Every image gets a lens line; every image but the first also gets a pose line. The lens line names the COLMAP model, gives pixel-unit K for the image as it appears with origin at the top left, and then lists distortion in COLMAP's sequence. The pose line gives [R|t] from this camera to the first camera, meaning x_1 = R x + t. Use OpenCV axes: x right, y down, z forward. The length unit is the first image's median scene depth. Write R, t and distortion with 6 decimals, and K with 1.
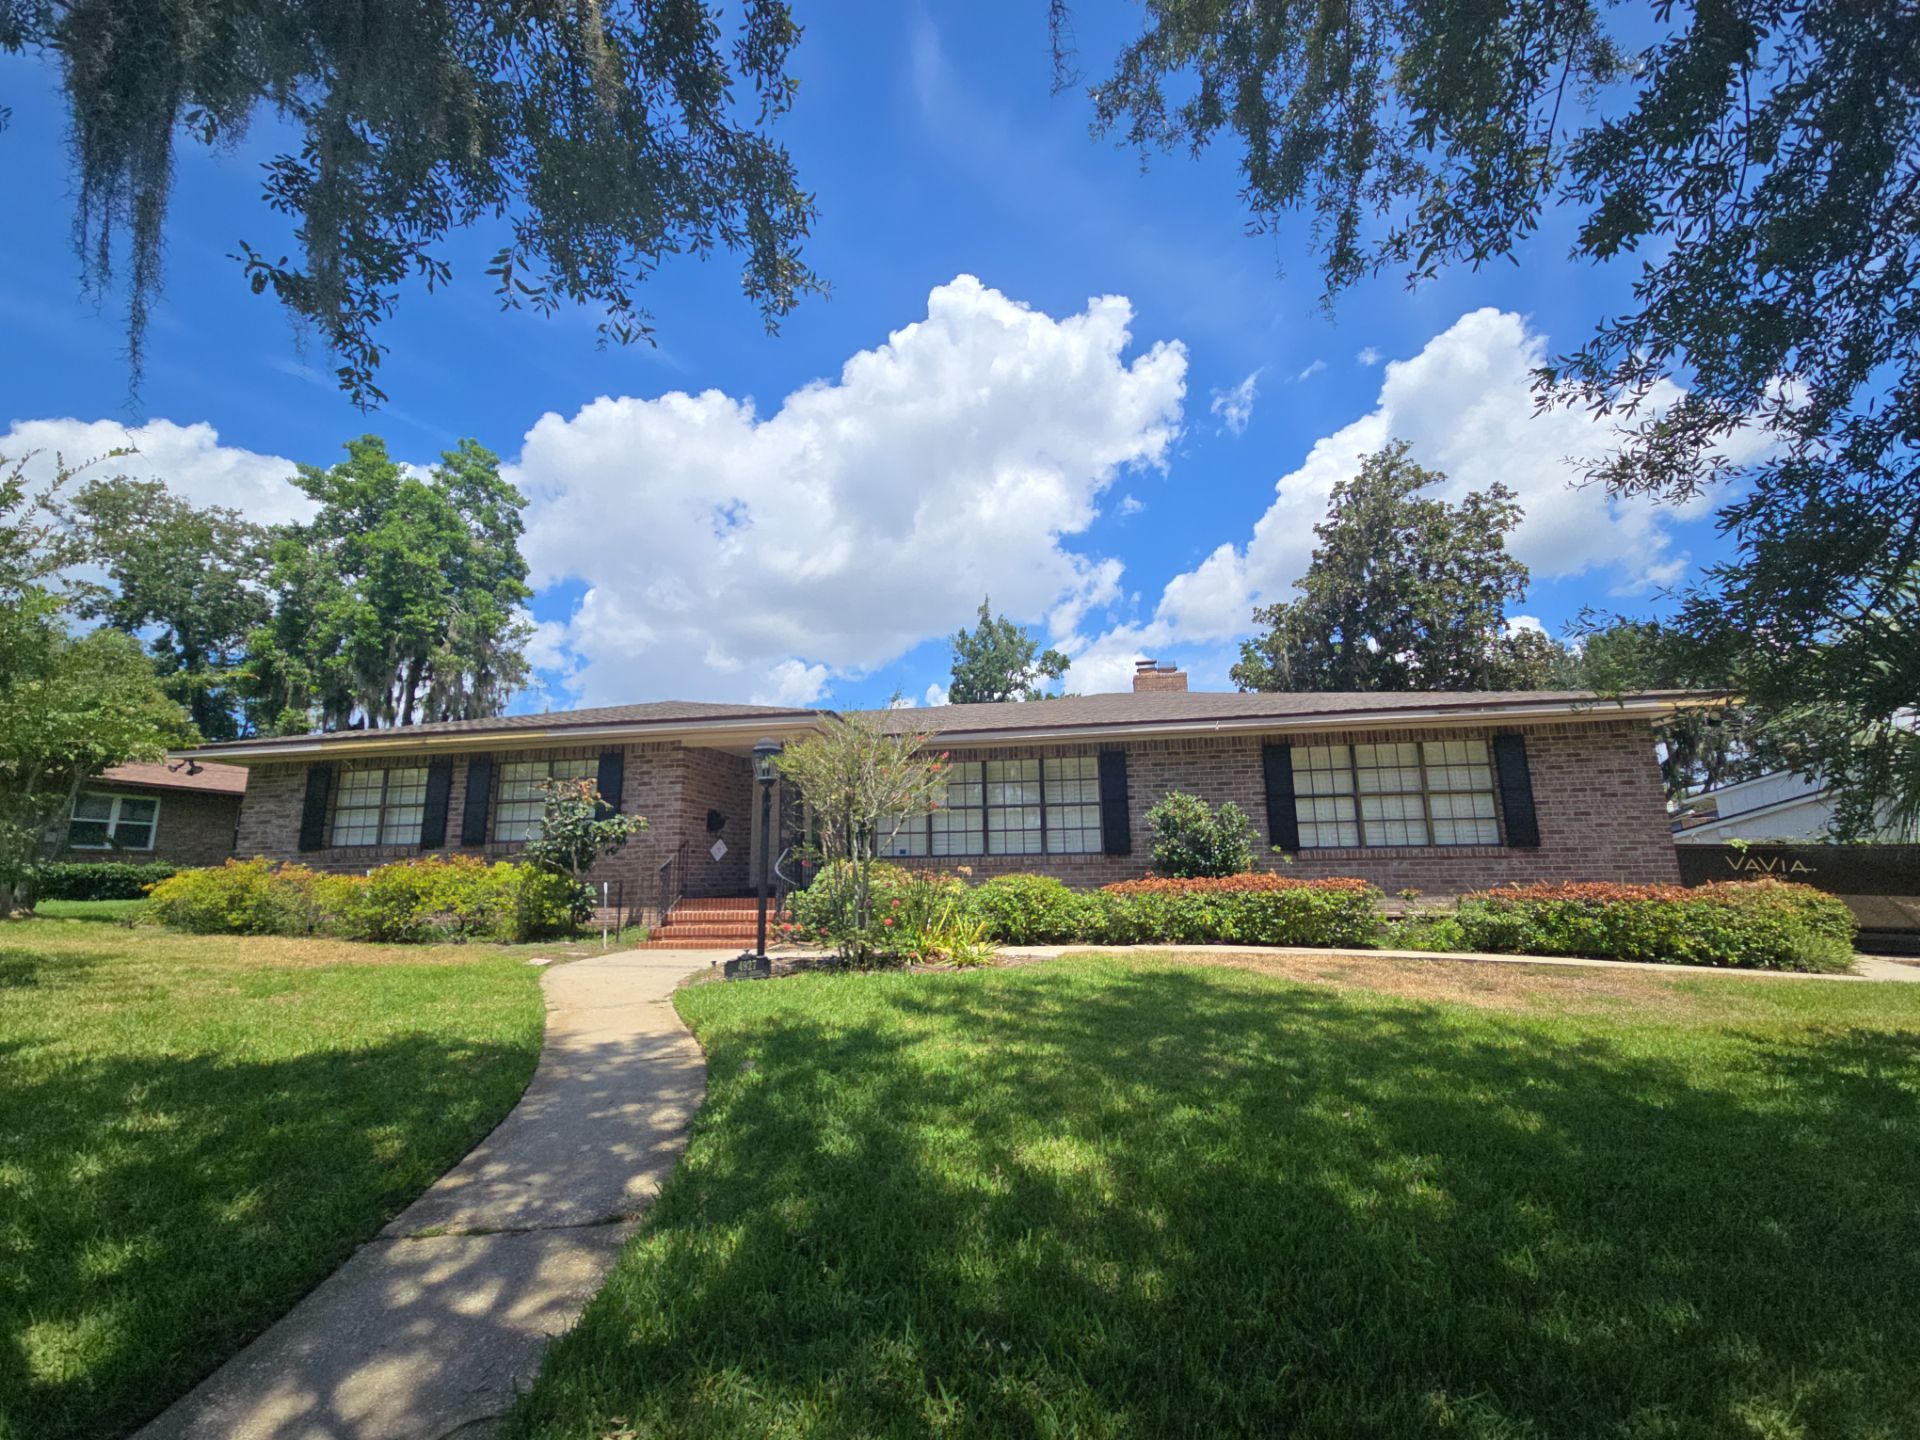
lens RADIAL K [[780.8, 0, 956.7], [0, 780.8, 720.5], [0, 0, 1]] dist [0.008834, -0.000875]
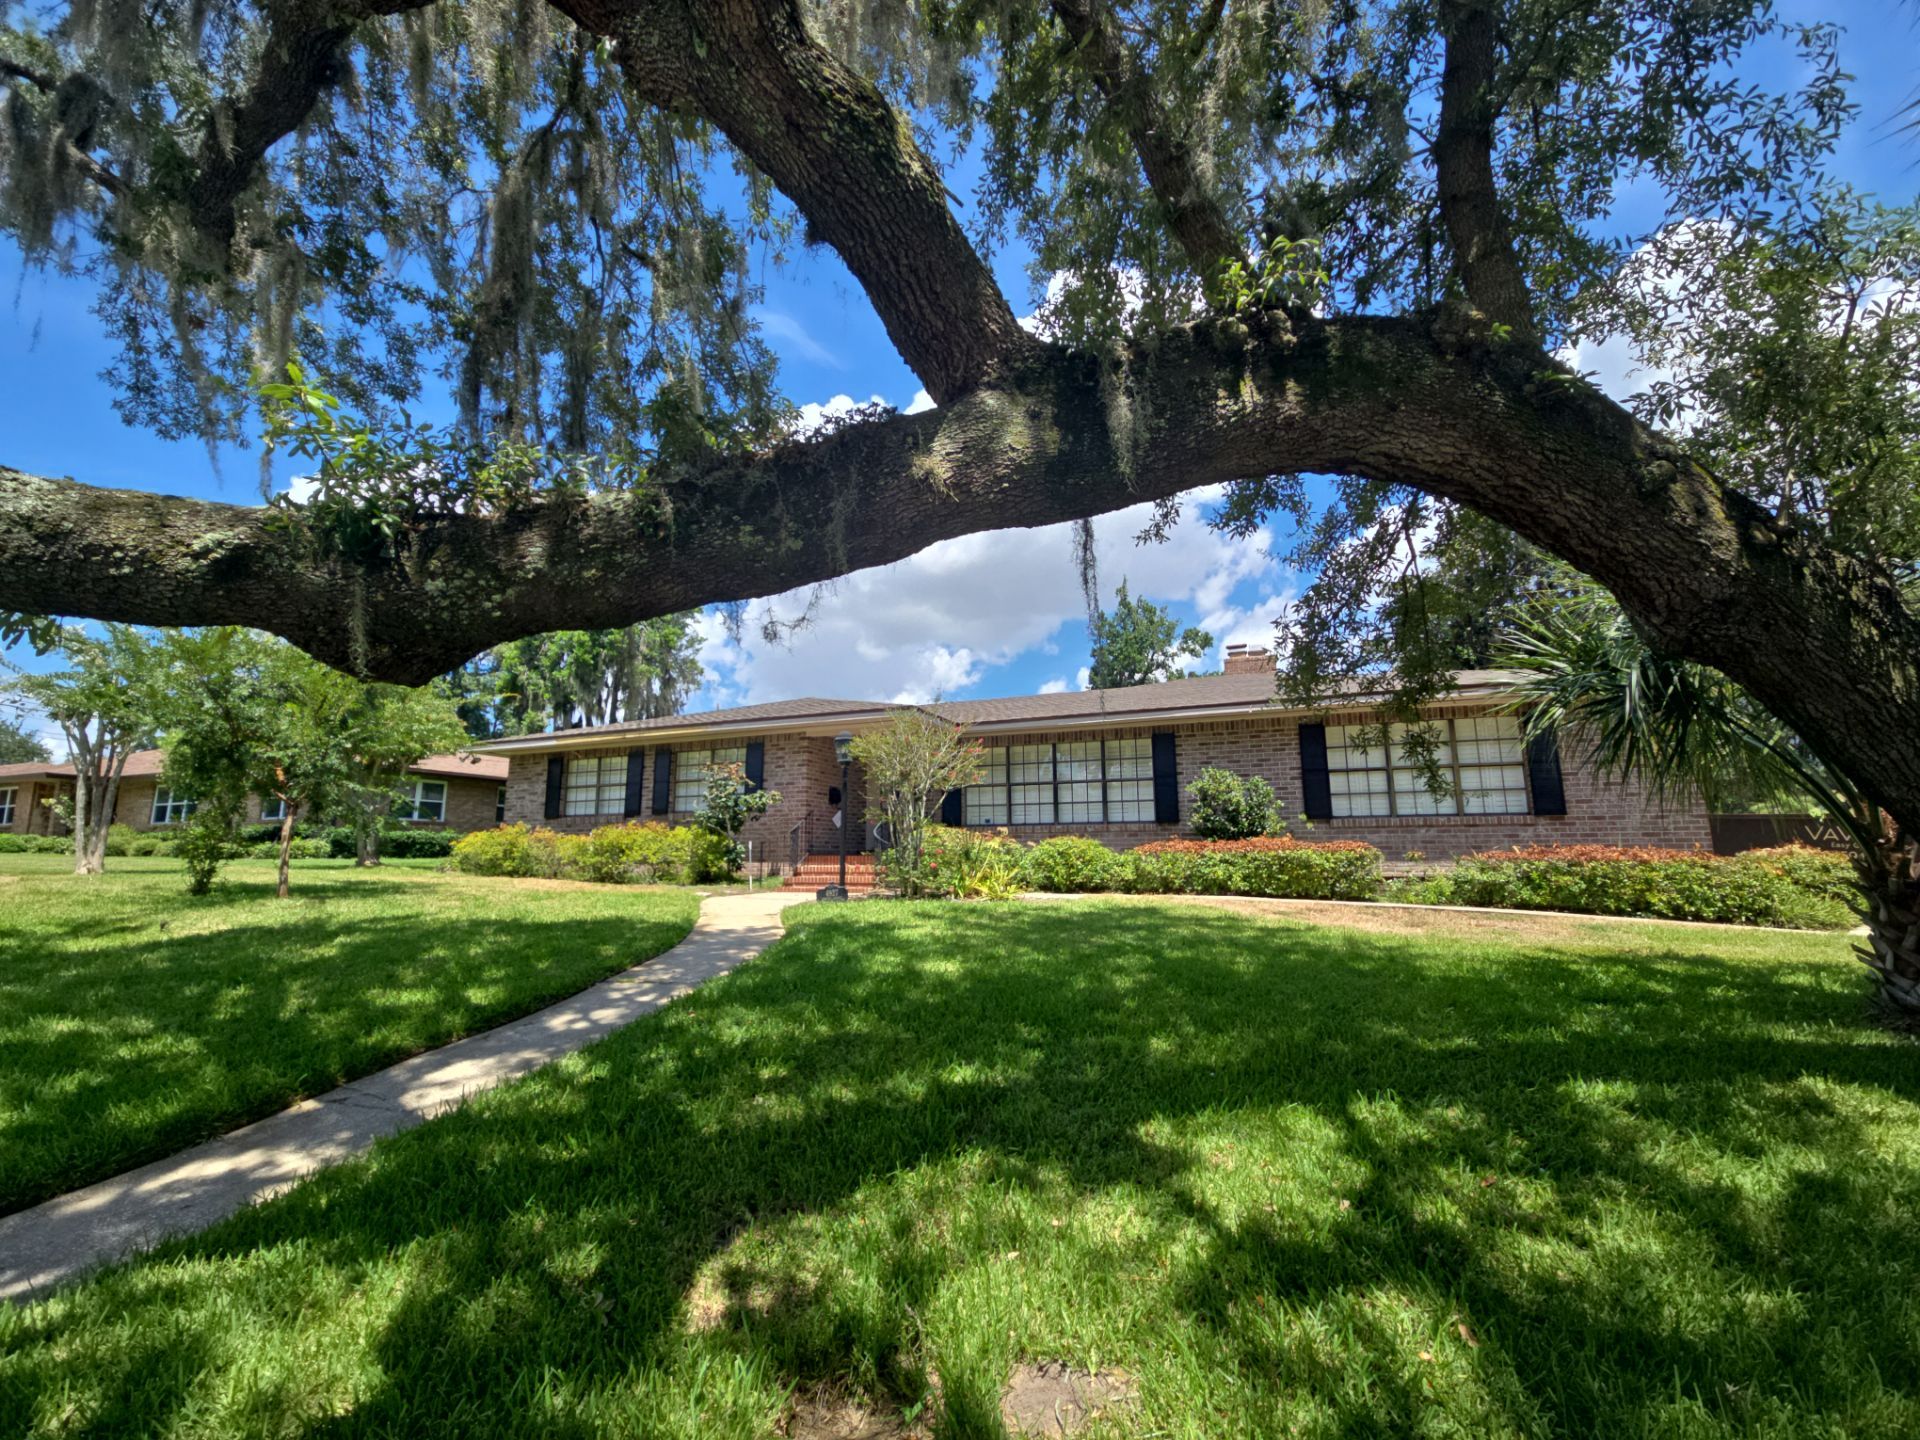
lens RADIAL K [[780.8, 0, 960.1], [0, 780.8, 722.0], [0, 0, 1]] dist [0.008834, -0.000875]
pose [[0.980618, -0.023022, -0.194574, 0.141154], [0.027879, 0.999363, 0.022263, -0.011870], [0.193938, -0.027256, 0.980635, -0.193331]]
